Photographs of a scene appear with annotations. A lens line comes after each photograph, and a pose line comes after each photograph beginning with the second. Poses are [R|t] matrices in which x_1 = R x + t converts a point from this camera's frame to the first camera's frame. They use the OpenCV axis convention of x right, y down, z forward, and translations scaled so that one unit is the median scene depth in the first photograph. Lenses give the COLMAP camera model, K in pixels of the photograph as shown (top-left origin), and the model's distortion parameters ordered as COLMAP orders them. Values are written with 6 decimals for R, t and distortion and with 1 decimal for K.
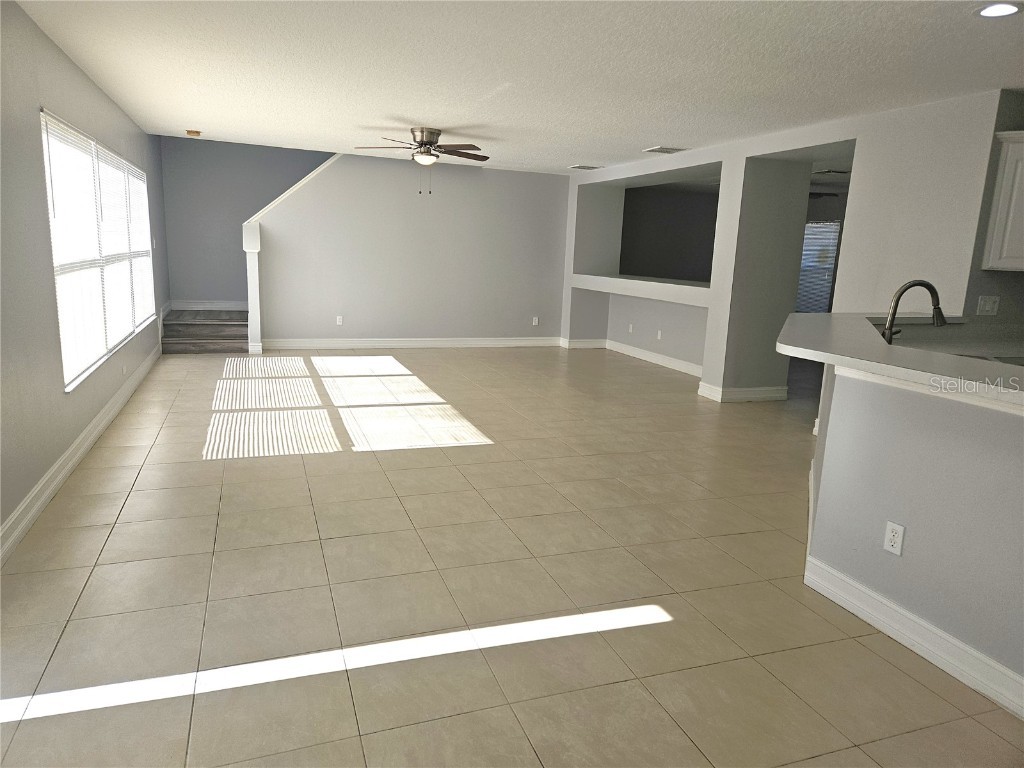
lens RADIAL K [[666.2, 0, 512.4], [0, 666.2, 391.4], [0, 0, 1]] dist [0.045492, -0.035870]
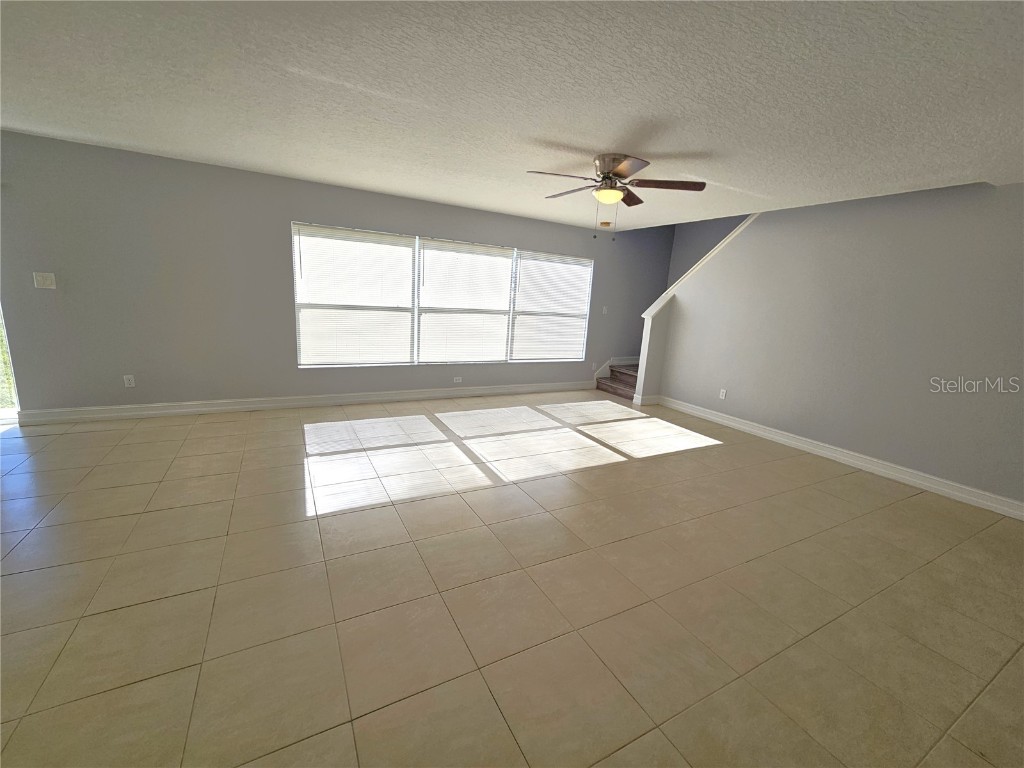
lens RADIAL K [[421.6, 0, 513.7], [0, 421.6, 379.7], [0, 0, 1]] dist [-0.002687, 0.000528]
pose [[0.133616, 0.154665, -0.978890, 0.492323], [-0.259036, 0.958860, 0.116142, -0.214131], [0.956581, 0.238049, 0.168182, 1.124647]]
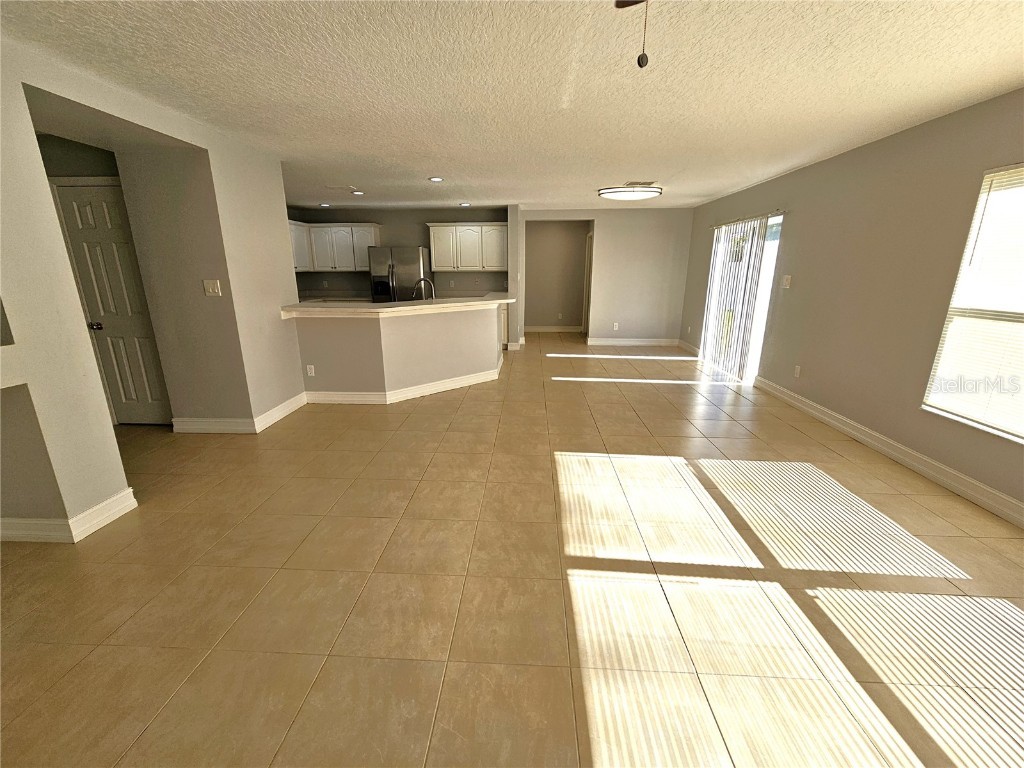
lens RADIAL K [[421.6, 0, 511.9], [0, 421.6, 385.3], [0, 0, 1]] dist [-0.002687, 0.000528]
pose [[-0.916577, -0.148347, 0.371323, -0.204776], [0.045424, 0.883992, 0.465290, -0.349718], [-0.397271, 0.443341, -0.803508, 1.544876]]
